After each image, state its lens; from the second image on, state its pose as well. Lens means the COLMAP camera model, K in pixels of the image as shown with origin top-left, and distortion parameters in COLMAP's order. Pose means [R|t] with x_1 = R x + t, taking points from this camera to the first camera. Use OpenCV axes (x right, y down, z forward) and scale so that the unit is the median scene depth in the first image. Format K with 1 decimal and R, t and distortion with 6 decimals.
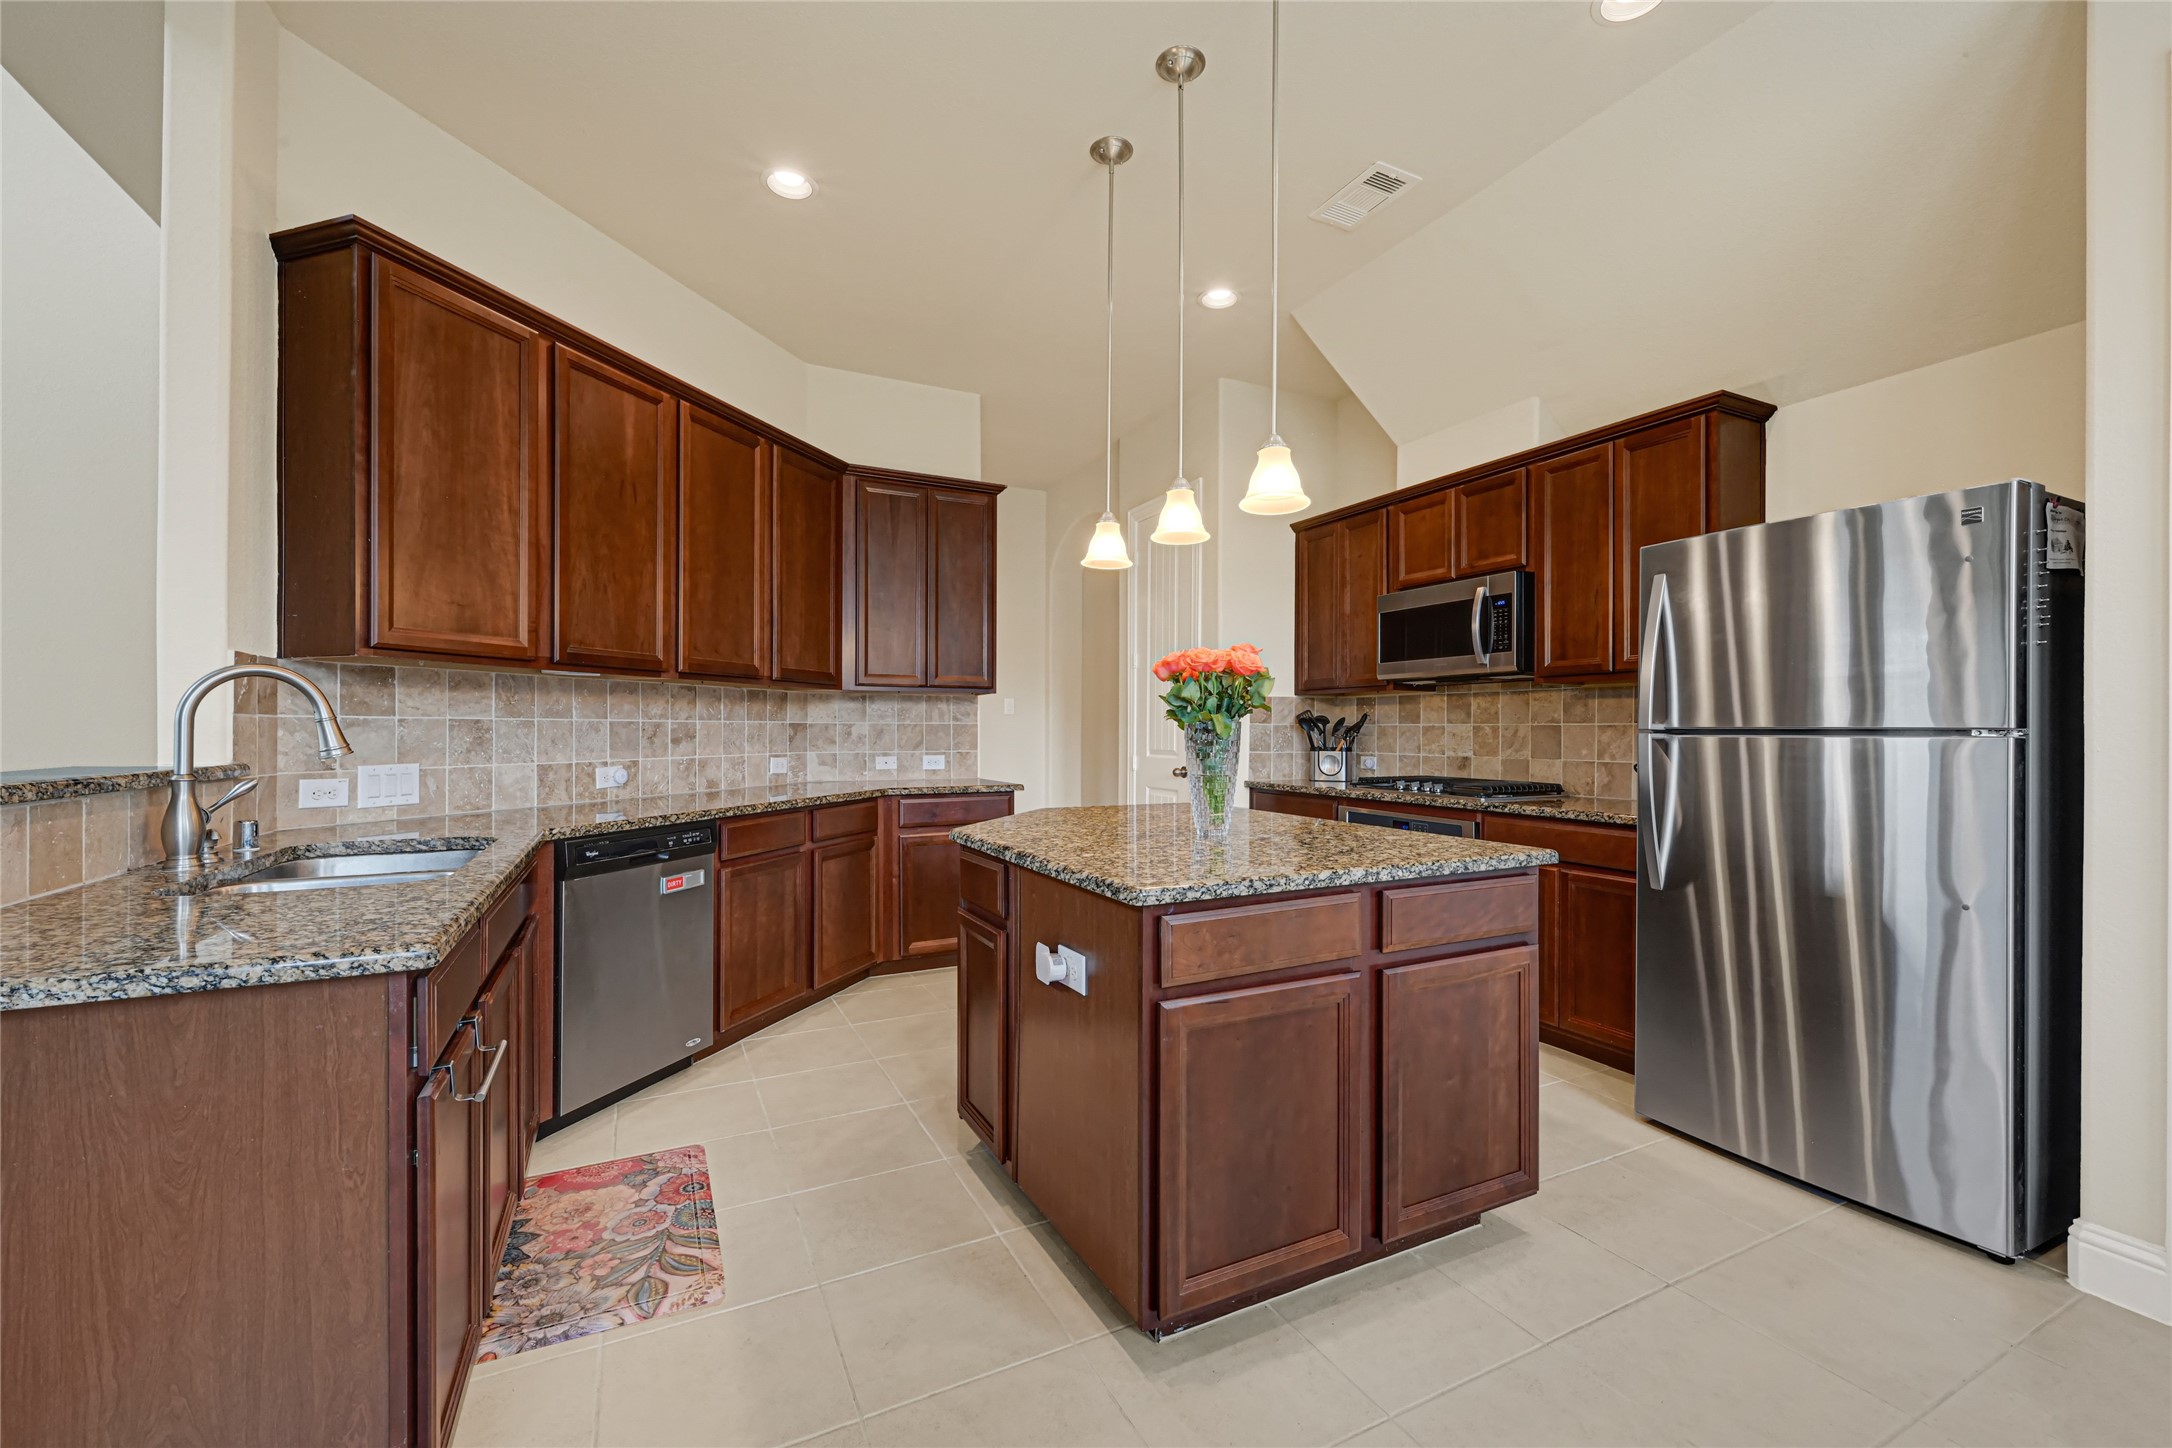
lens RADIAL K [[883.3, 0, 1086.0], [0, 883.3, 727.3], [0, 0, 1]] dist [0.000816, -0.000021]
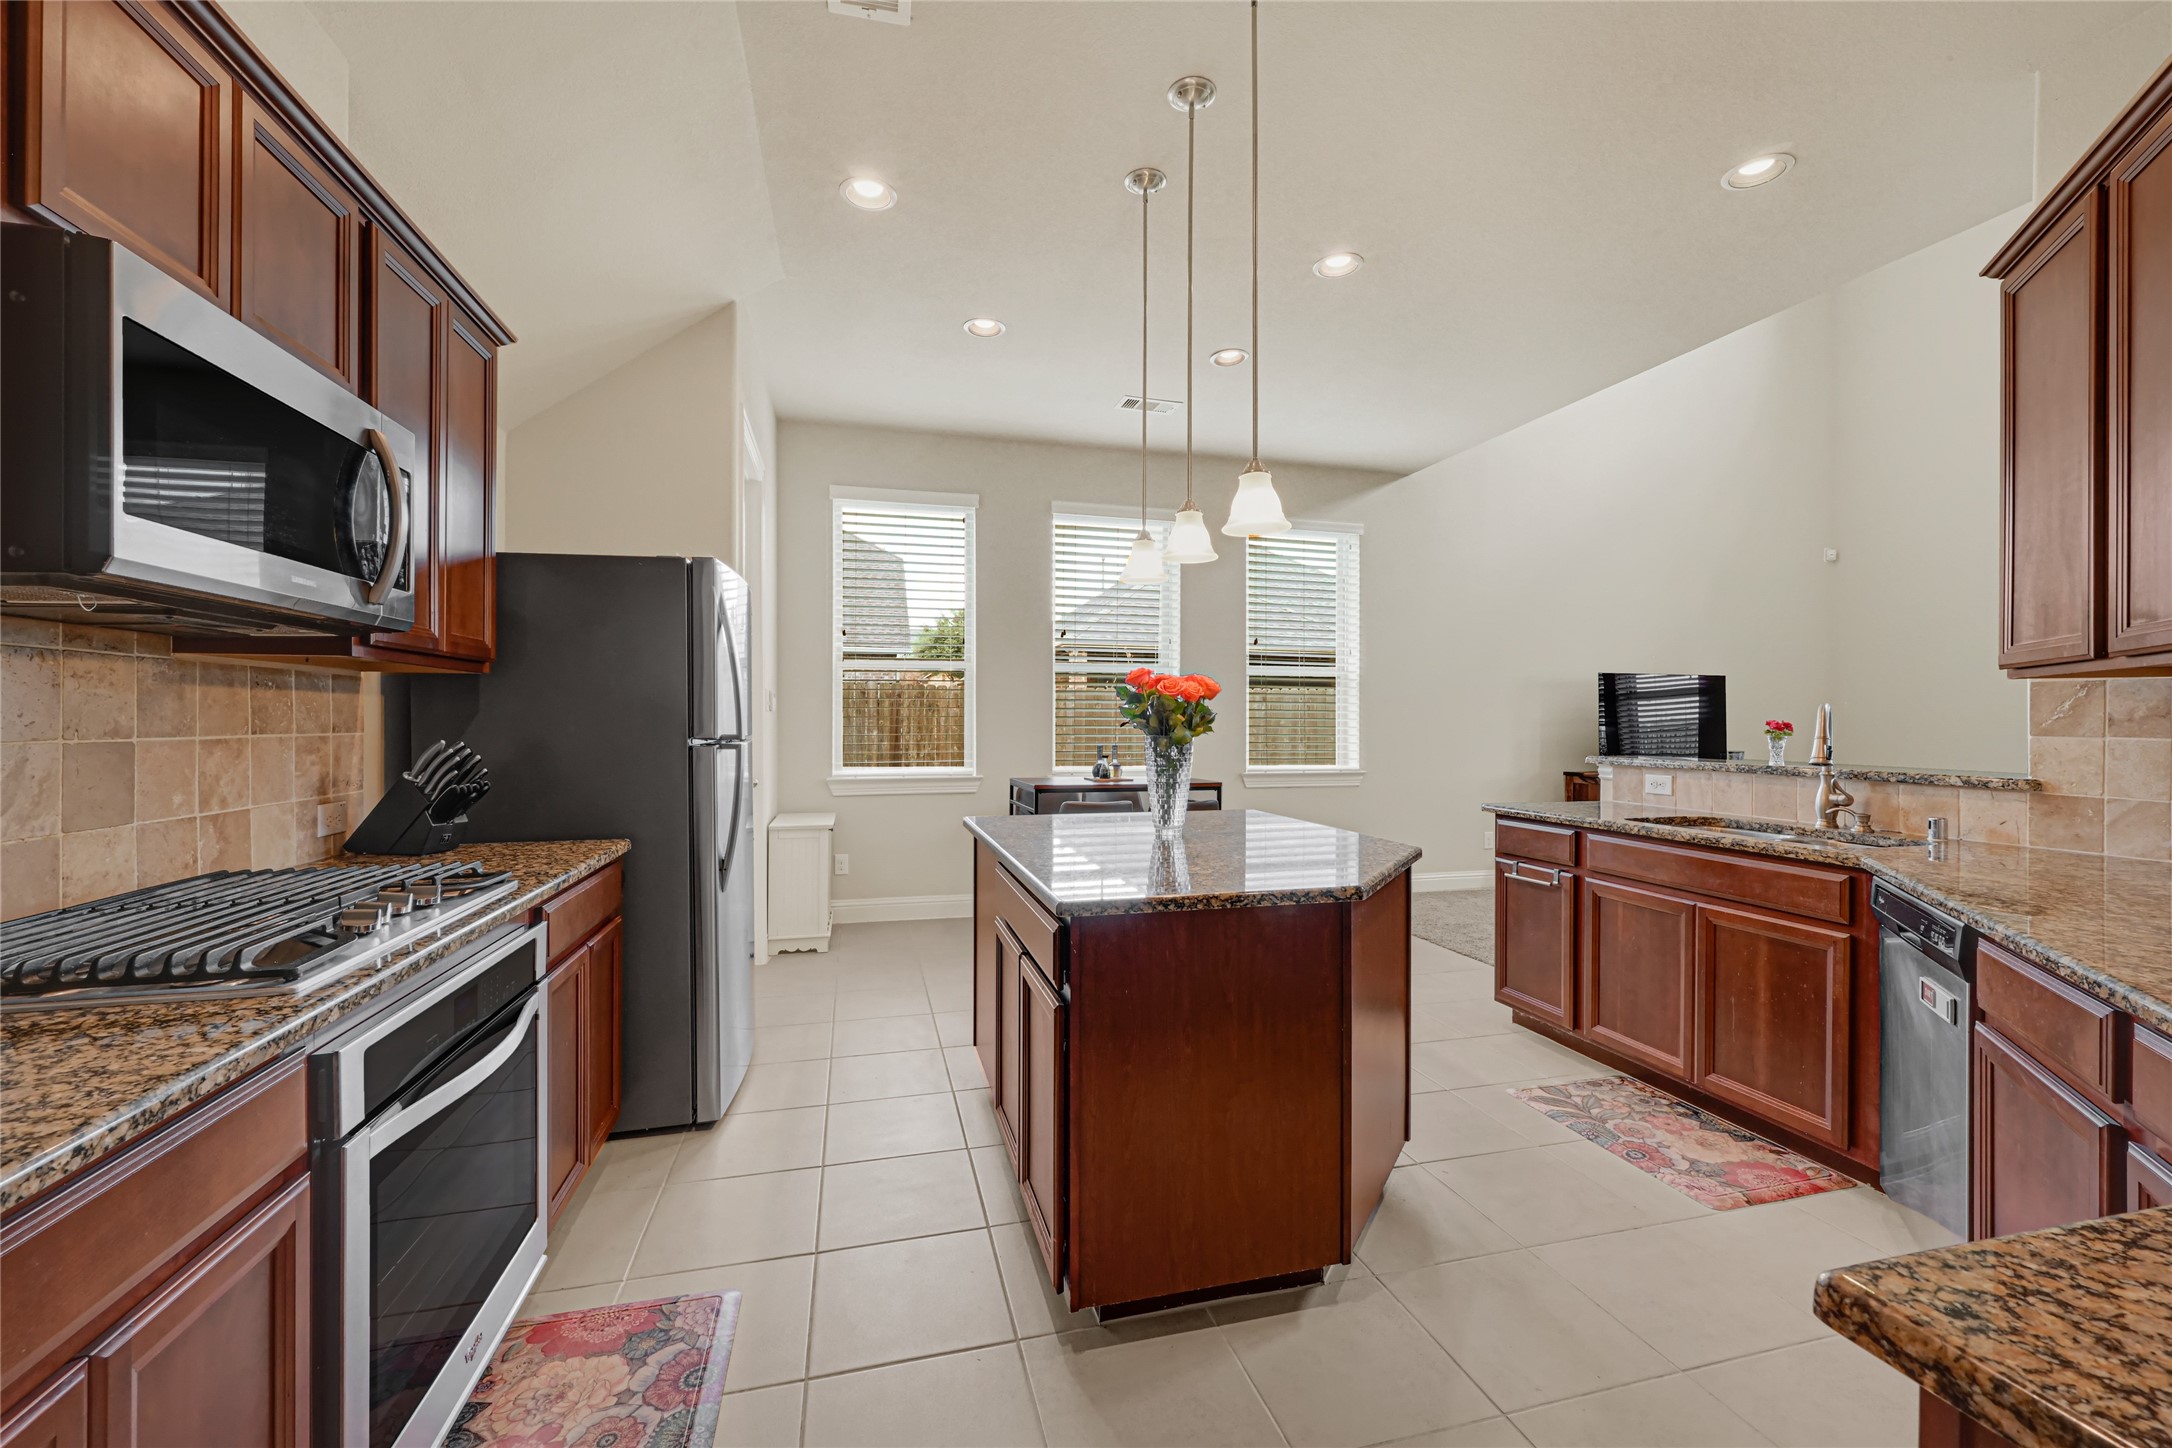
lens RADIAL K [[883.3, 0, 1095.6], [0, 883.3, 719.4], [0, 0, 1]] dist [0.000816, -0.000021]
pose [[-0.980707, -0.004897, 0.195420, 0.010587], [-0.005308, 0.999985, -0.001582, -0.024555], [-0.195410, -0.002589, -0.980718, 2.226600]]
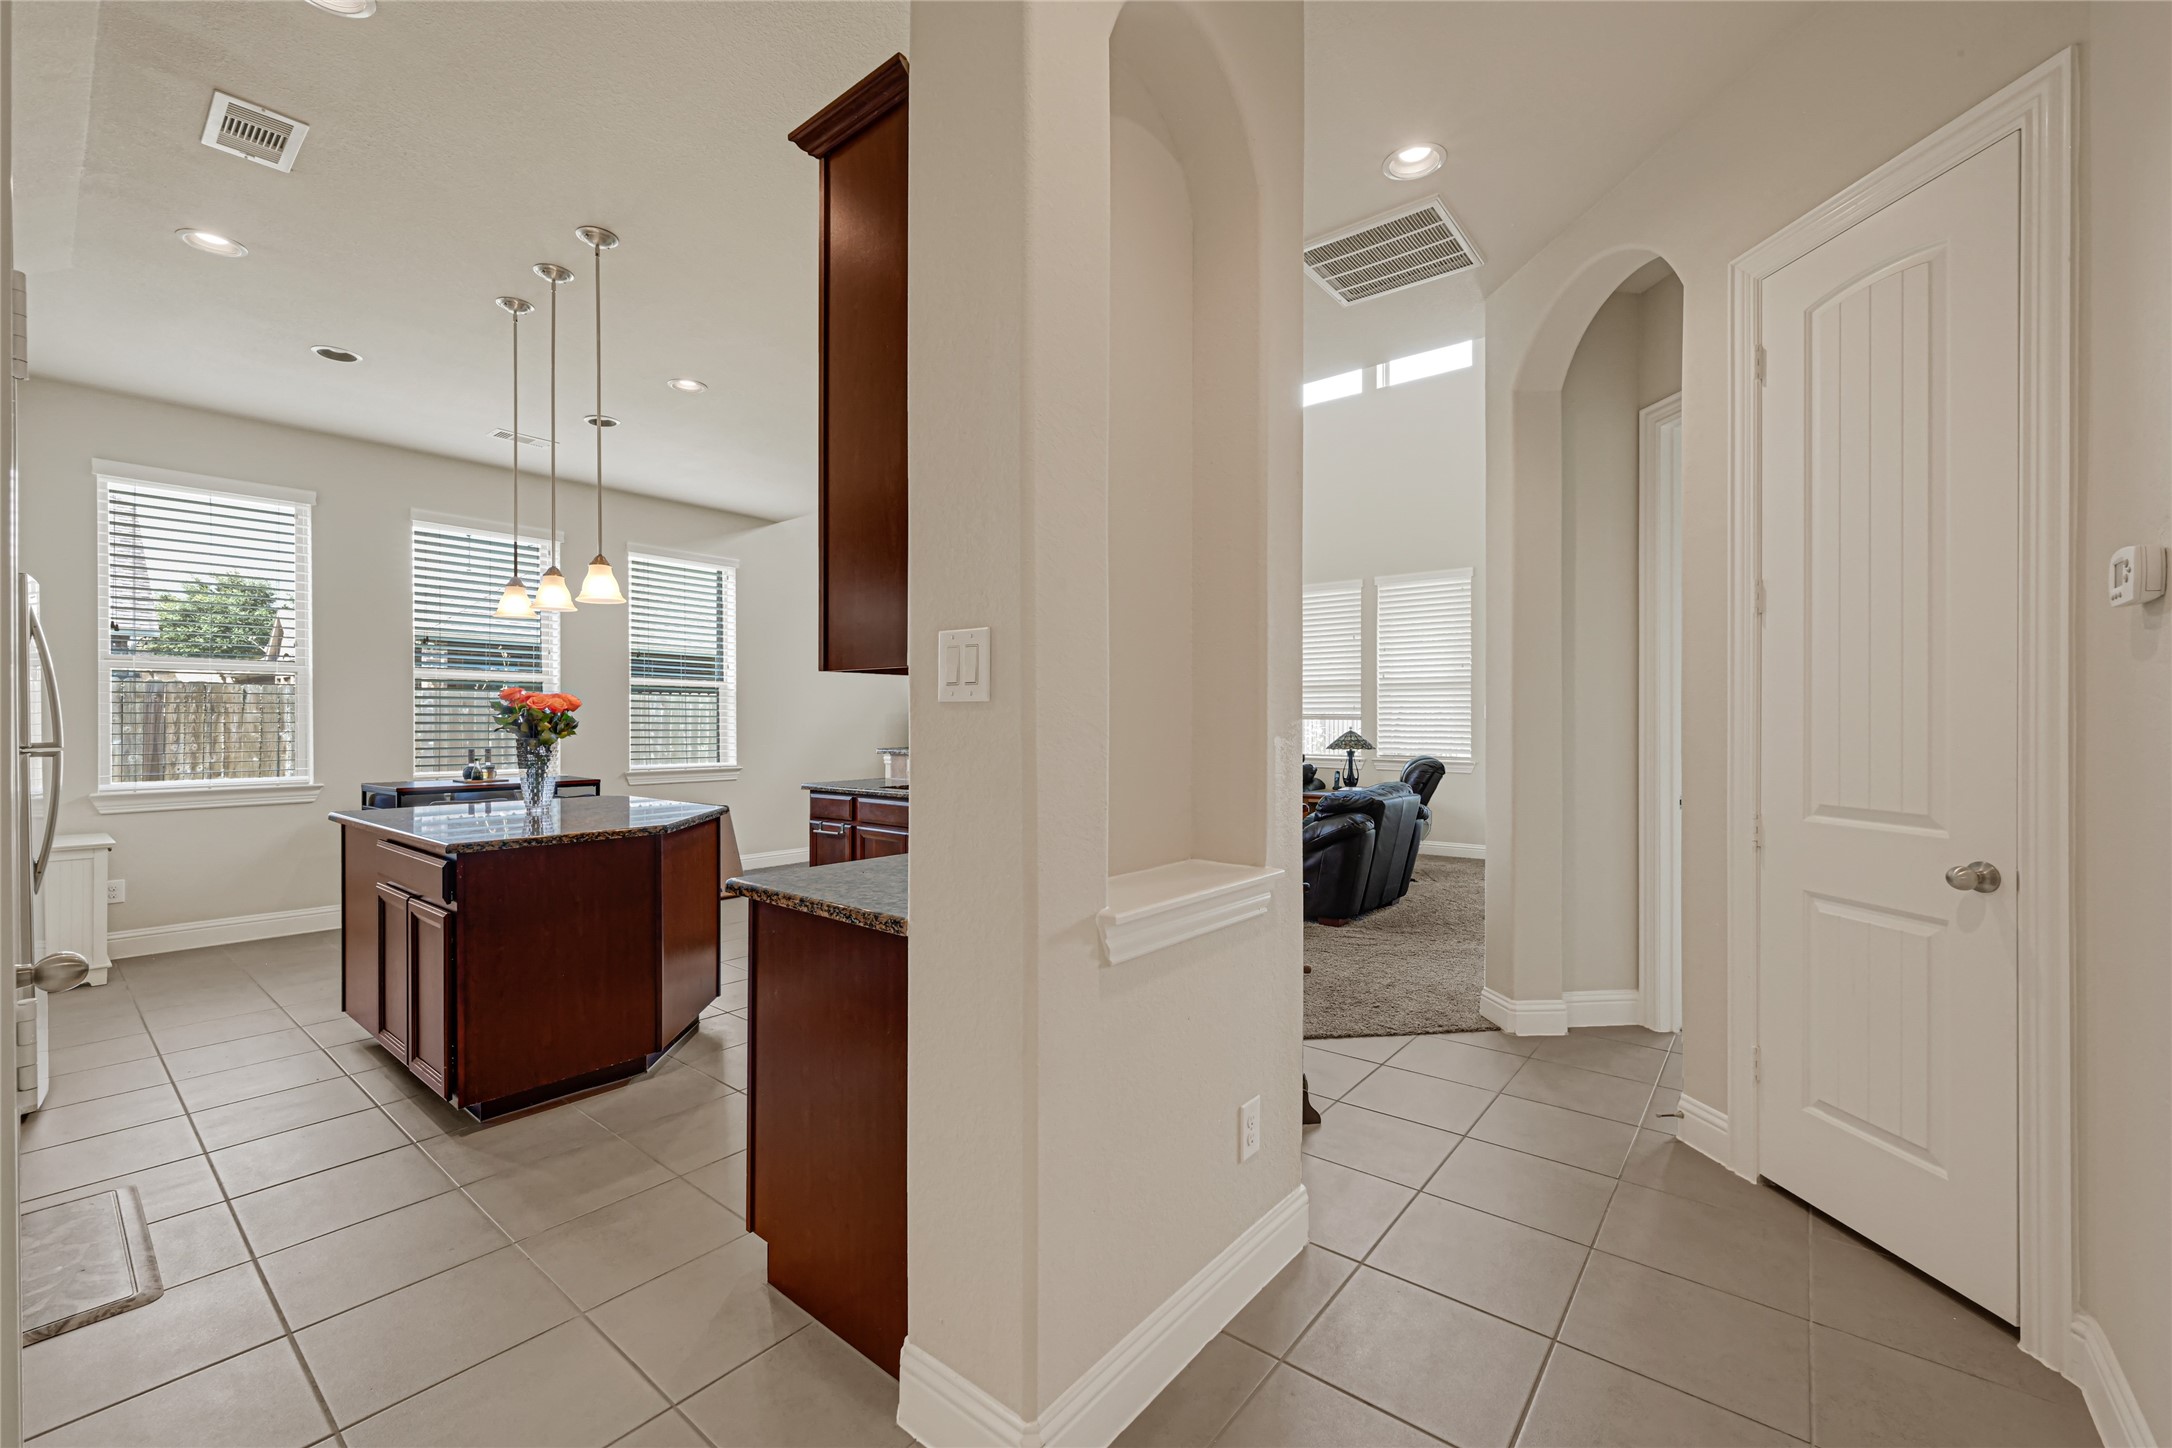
lens RADIAL K [[883.3, 0, 1084.7], [0, 883.3, 724.7], [0, 0, 1]] dist [0.000816, -0.000021]
pose [[-0.912419, 0.000318, -0.409256, -0.124804], [0.000311, 1.000000, 0.000084, -0.030076], [0.409256, -0.000050, -0.912420, 3.038336]]
